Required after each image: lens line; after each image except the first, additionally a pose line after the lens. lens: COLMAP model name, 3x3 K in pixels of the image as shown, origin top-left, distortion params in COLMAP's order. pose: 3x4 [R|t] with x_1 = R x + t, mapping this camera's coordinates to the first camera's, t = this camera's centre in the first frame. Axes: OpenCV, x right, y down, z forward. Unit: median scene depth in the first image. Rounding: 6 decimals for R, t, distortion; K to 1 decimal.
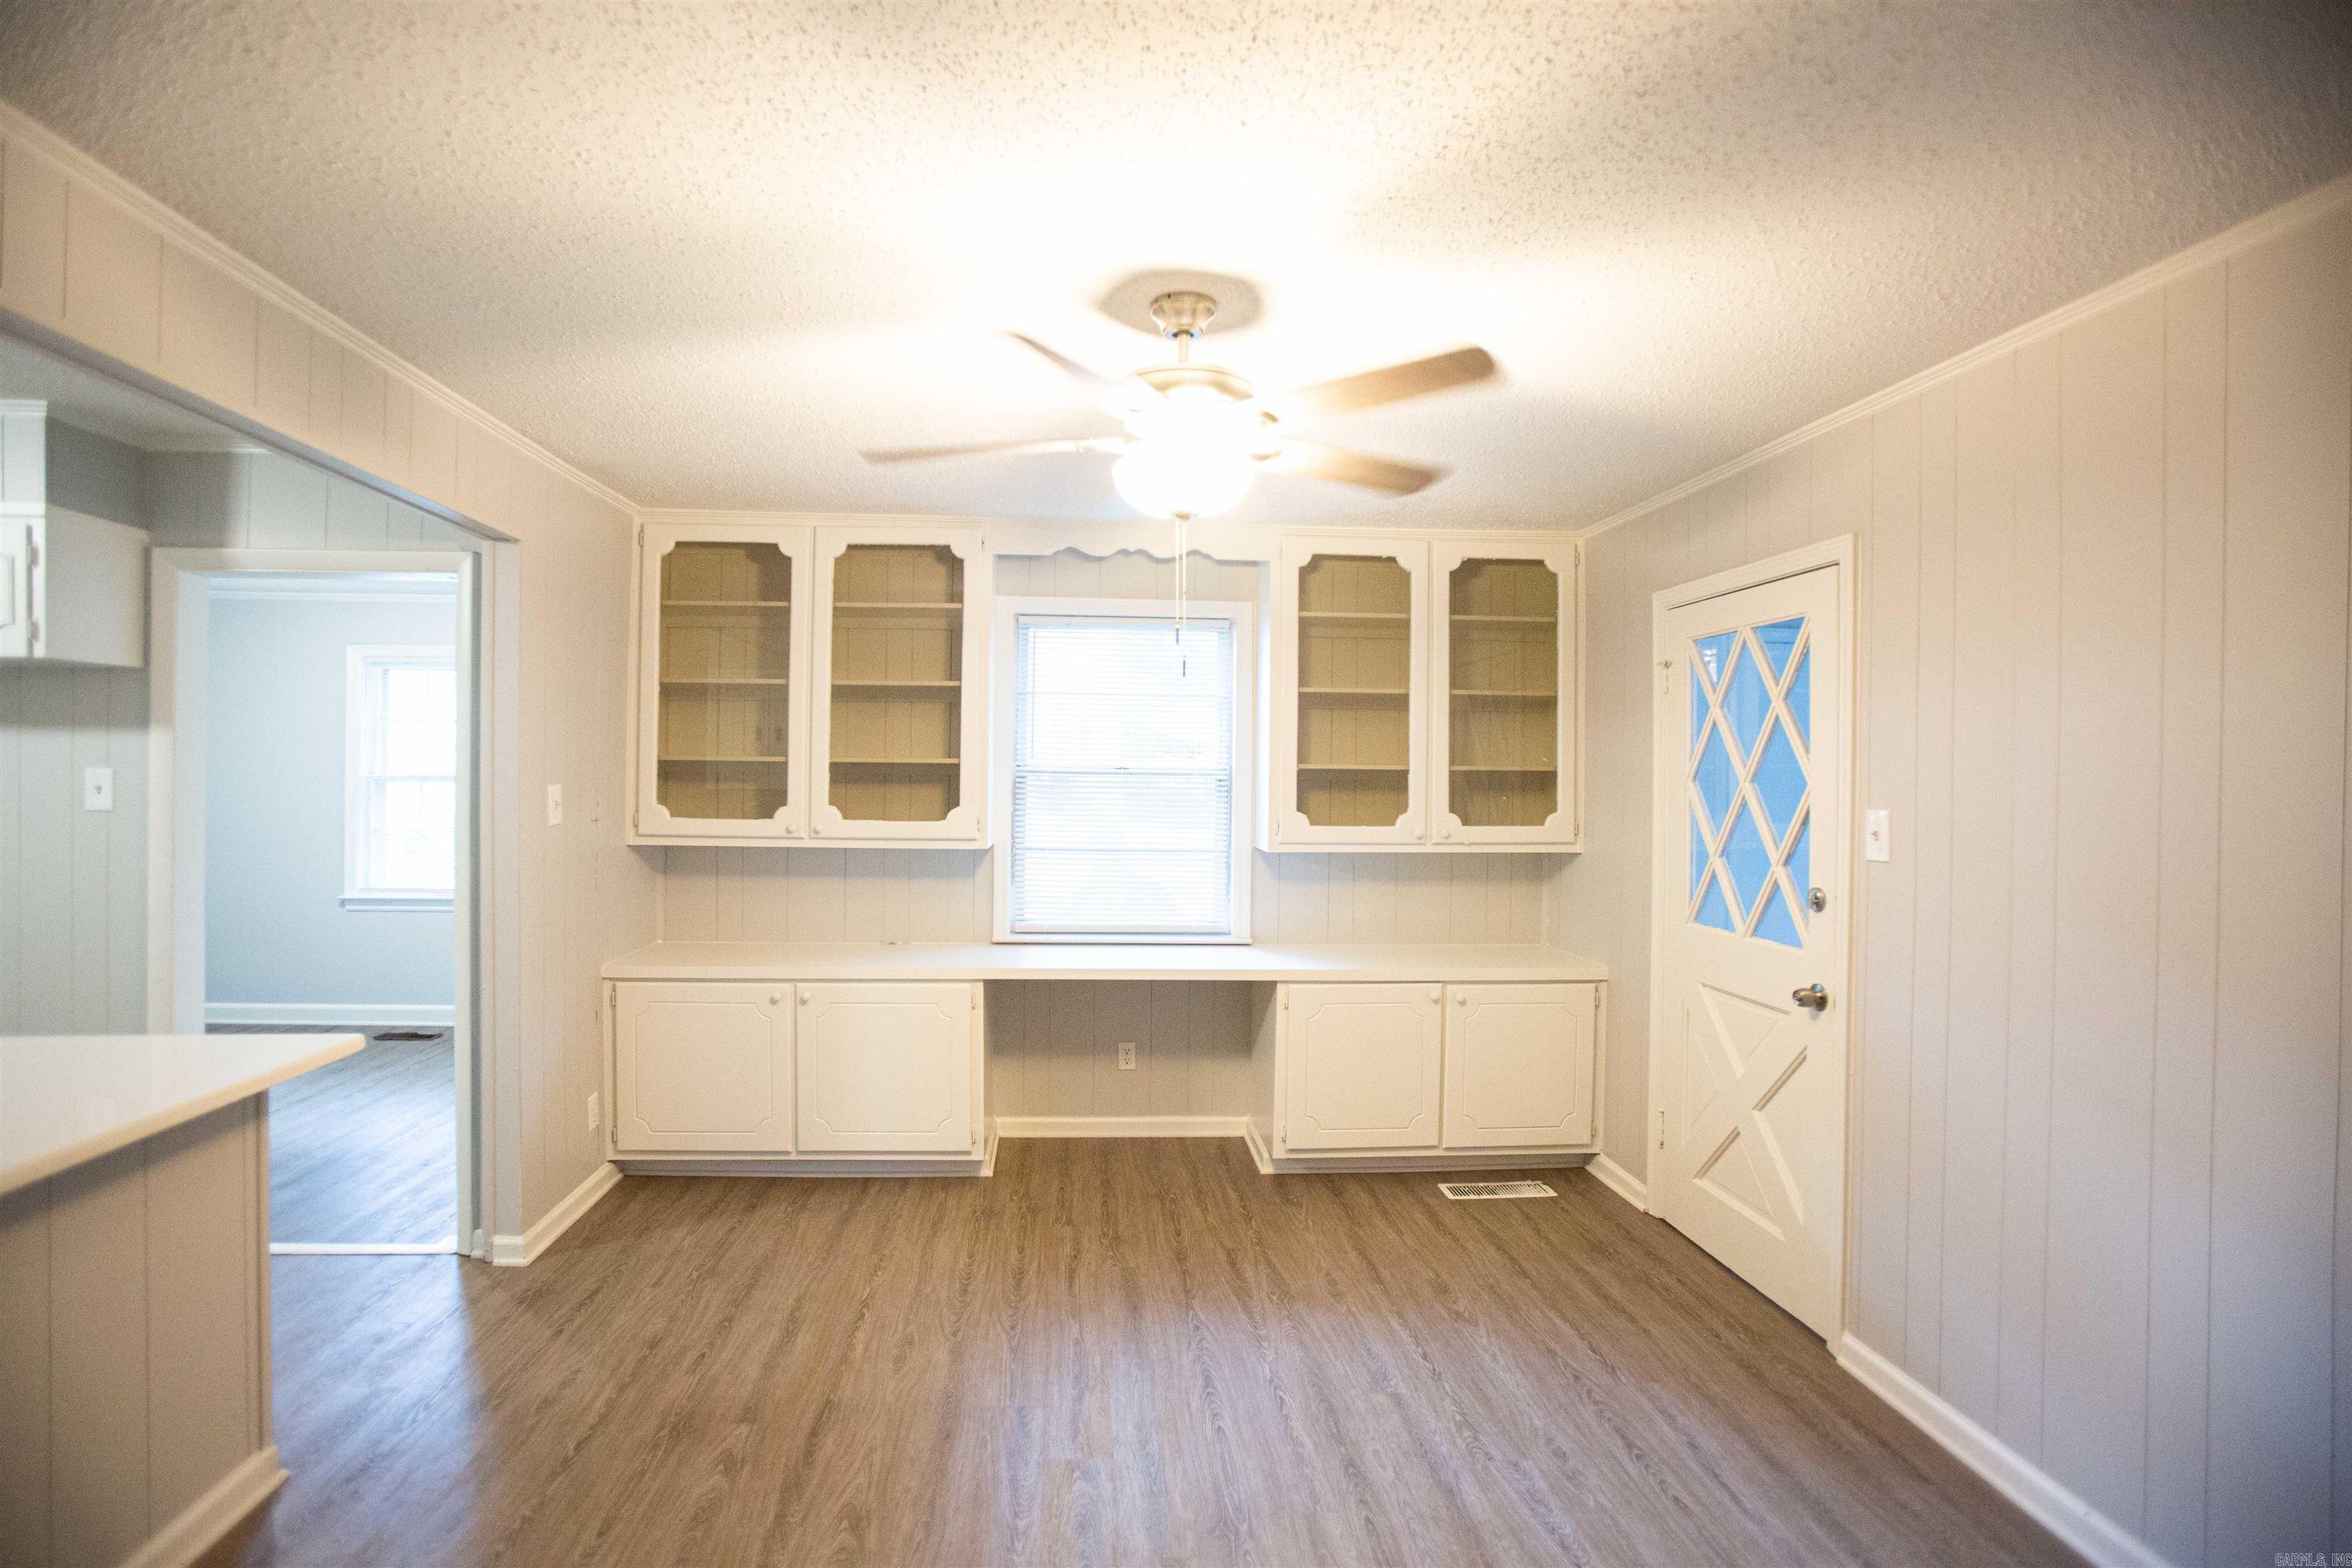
lens RADIAL K [[1078.1, 0, 1176.0], [0, 1078.1, 784.0], [0, 0, 1]] dist [0.000411, 0.000031]
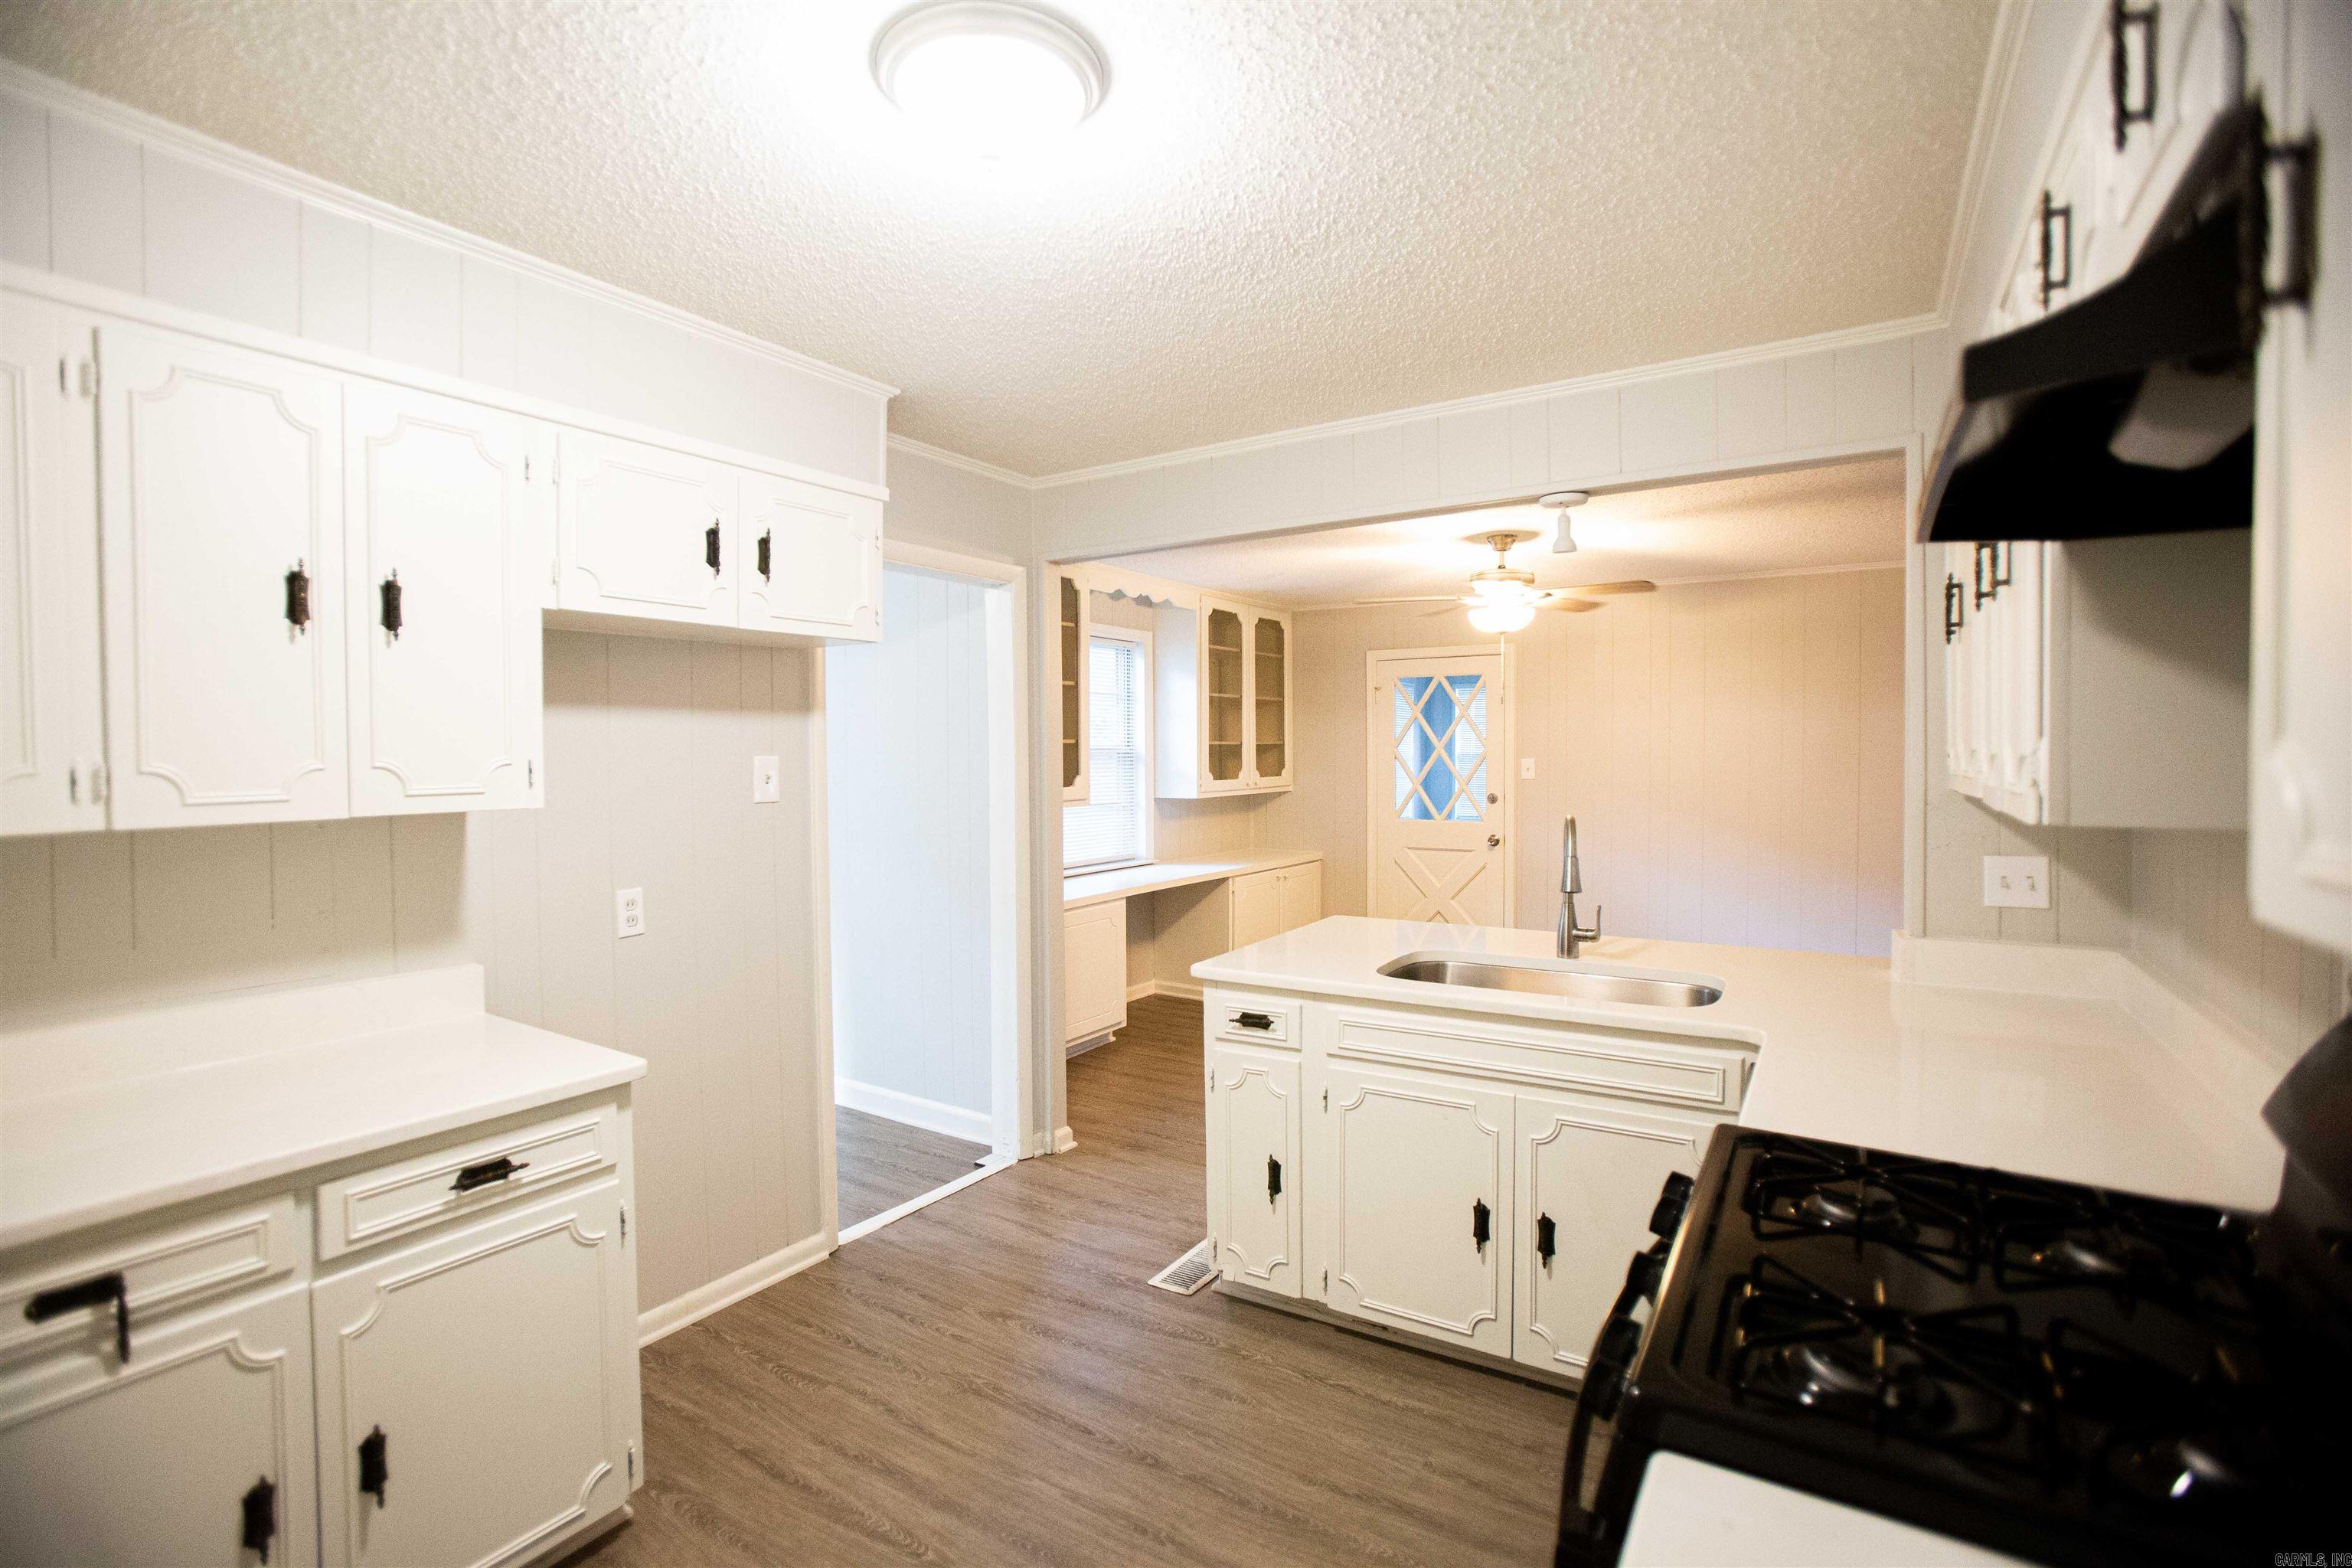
lens RADIAL K [[1117.2, 0, 1170.3], [0, 1117.2, 769.8], [0, 0, 1]] dist [0.000361, 0.000108]
pose [[0.626840, -0.029131, 0.778603, -1.589082], [0.018609, 0.999576, 0.022417, -0.019509], [-0.778926, 0.000438, 0.627116, 0.025654]]
